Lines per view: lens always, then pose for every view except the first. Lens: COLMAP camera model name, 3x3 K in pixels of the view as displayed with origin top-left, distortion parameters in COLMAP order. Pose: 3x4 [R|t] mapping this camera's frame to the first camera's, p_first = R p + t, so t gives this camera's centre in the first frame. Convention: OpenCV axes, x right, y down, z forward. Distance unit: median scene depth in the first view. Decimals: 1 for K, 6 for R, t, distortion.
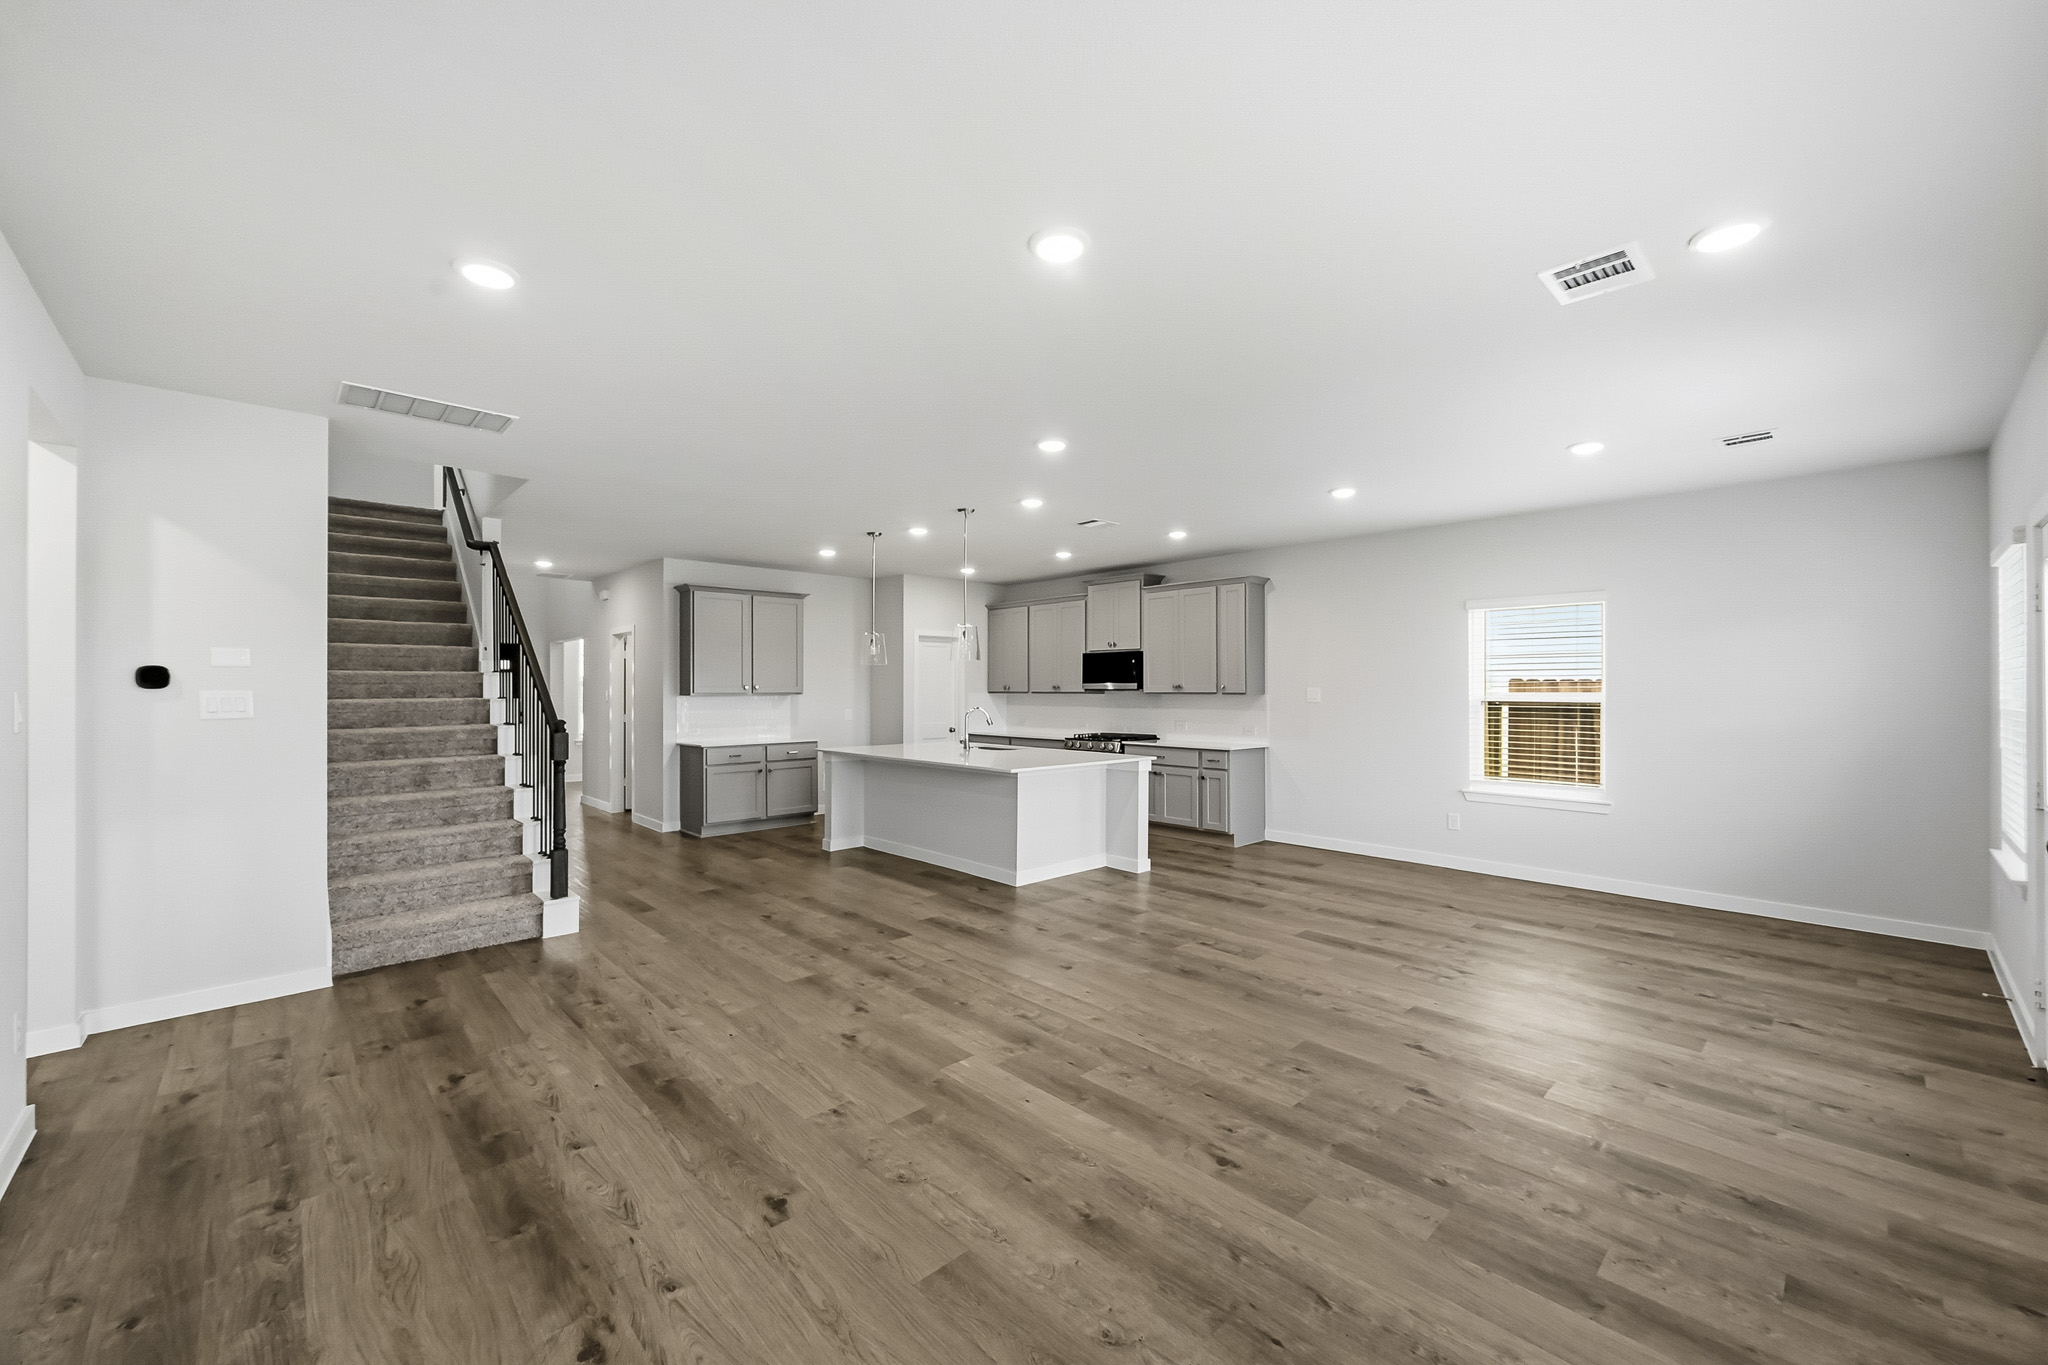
lens RADIAL K [[804.6, 0, 1010.6], [0, 804.6, 689.9], [0, 0, 1]] dist [0.000477, 0.000506]
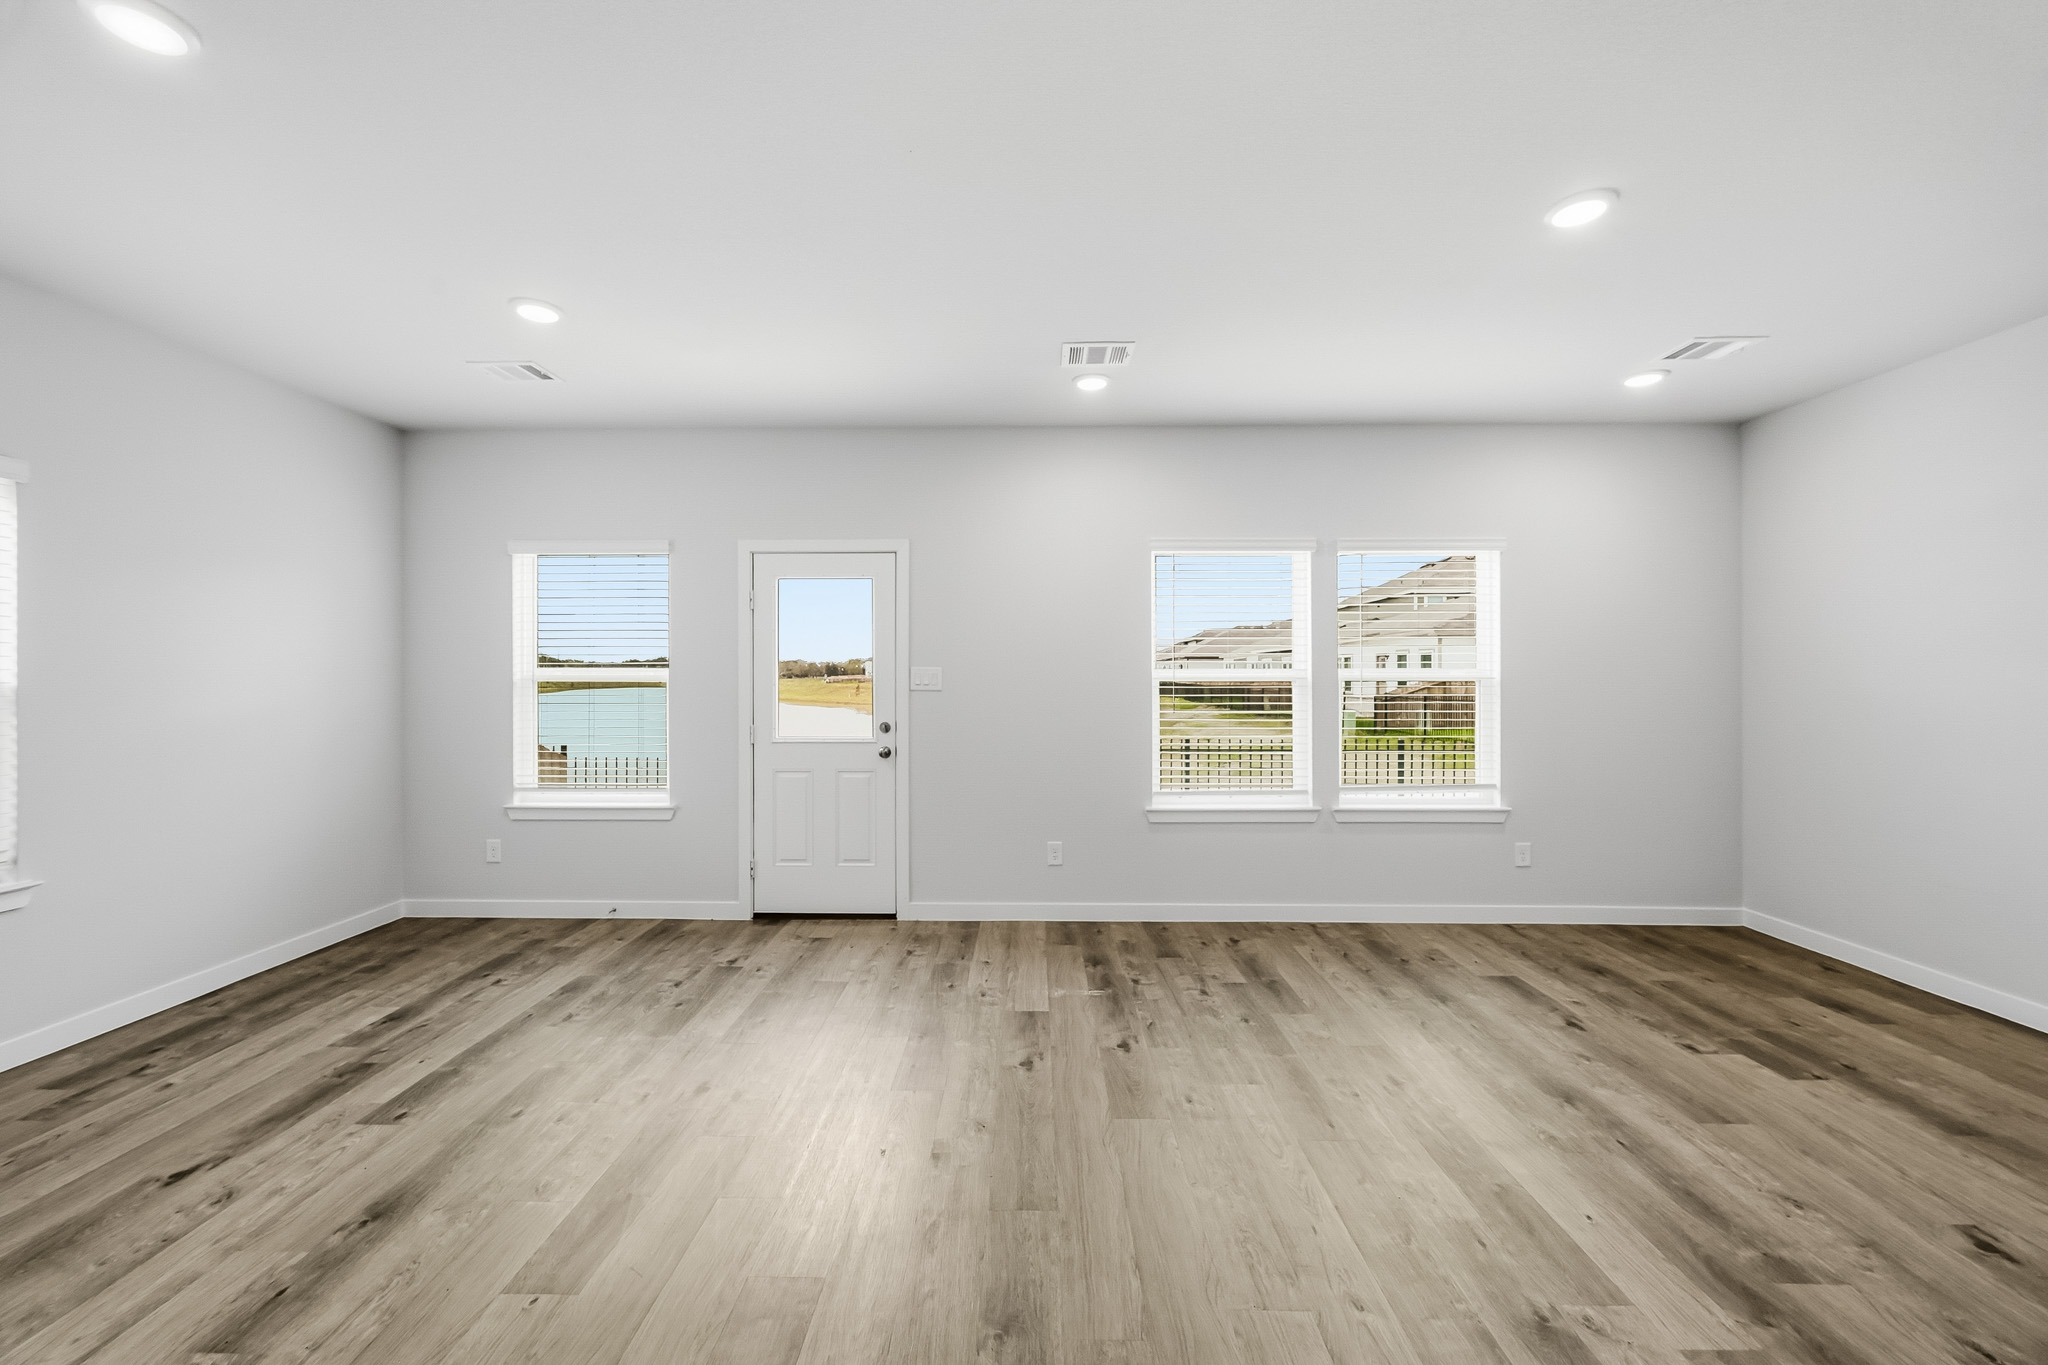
lens RADIAL K [[804.6, 0, 1016.6], [0, 804.6, 681.2], [0, 0, 1]] dist [0.000477, 0.000506]
pose [[-0.723901, -0.005941, 0.689878, -0.042764], [0.001202, 0.999951, 0.009873, 0.007777], [-0.689902, 0.007976, -0.723859, 0.777986]]
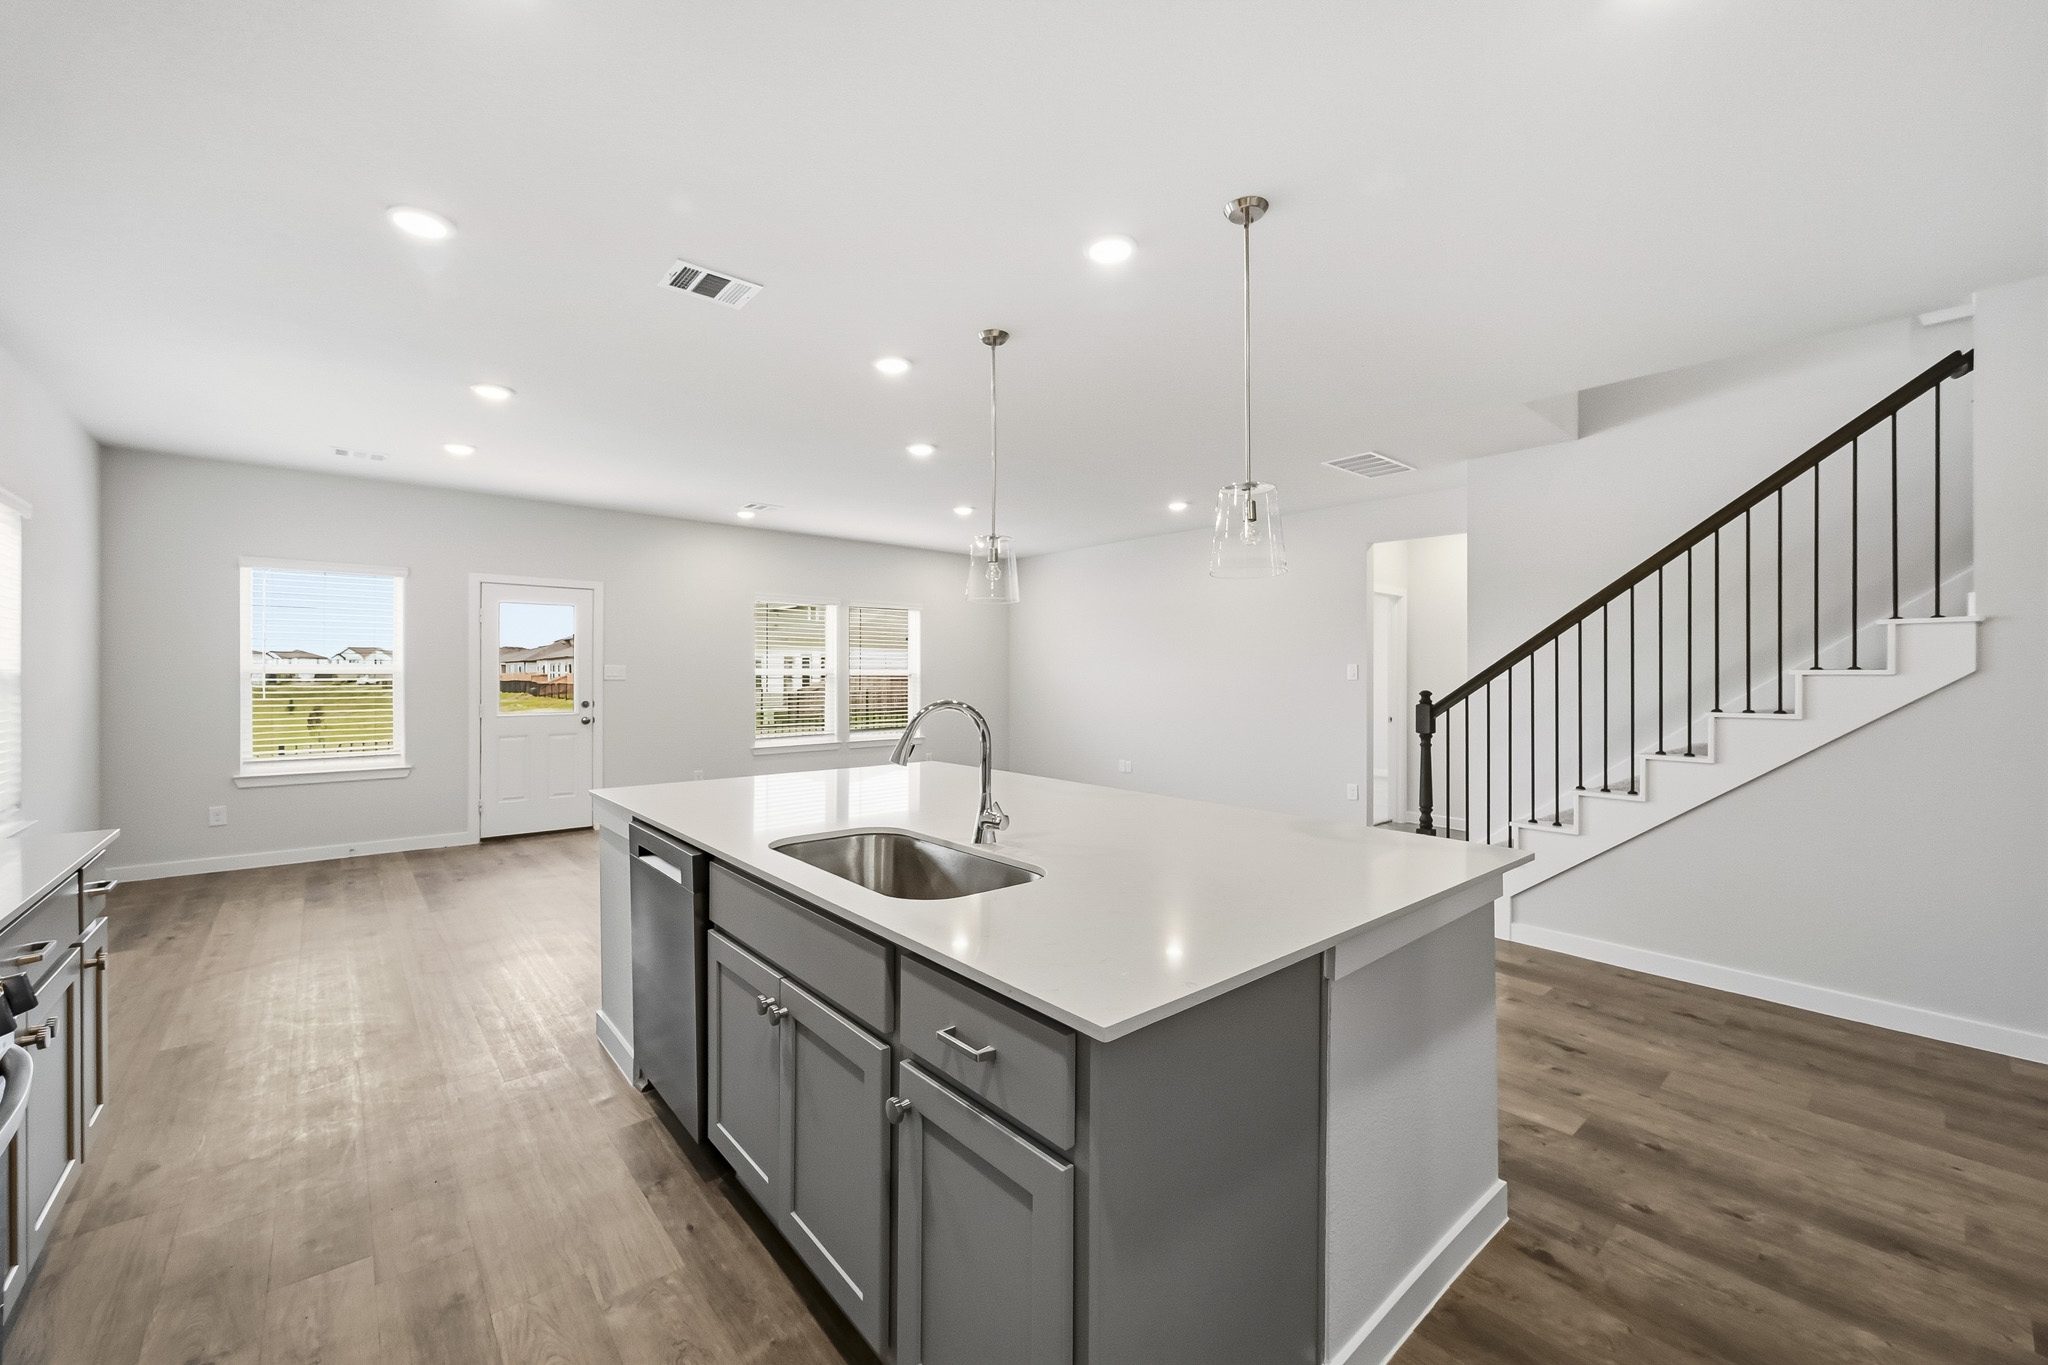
lens RADIAL K [[804.6, 0, 1023.8], [0, 804.6, 678.4], [0, 0, 1]] dist [0.000477, 0.000506]
pose [[-0.999709, -0.002151, 0.024036, -0.080693], [-0.002024, 0.999984, 0.005322, 0.013589], [-0.024047, 0.005272, -0.999697, 1.373758]]
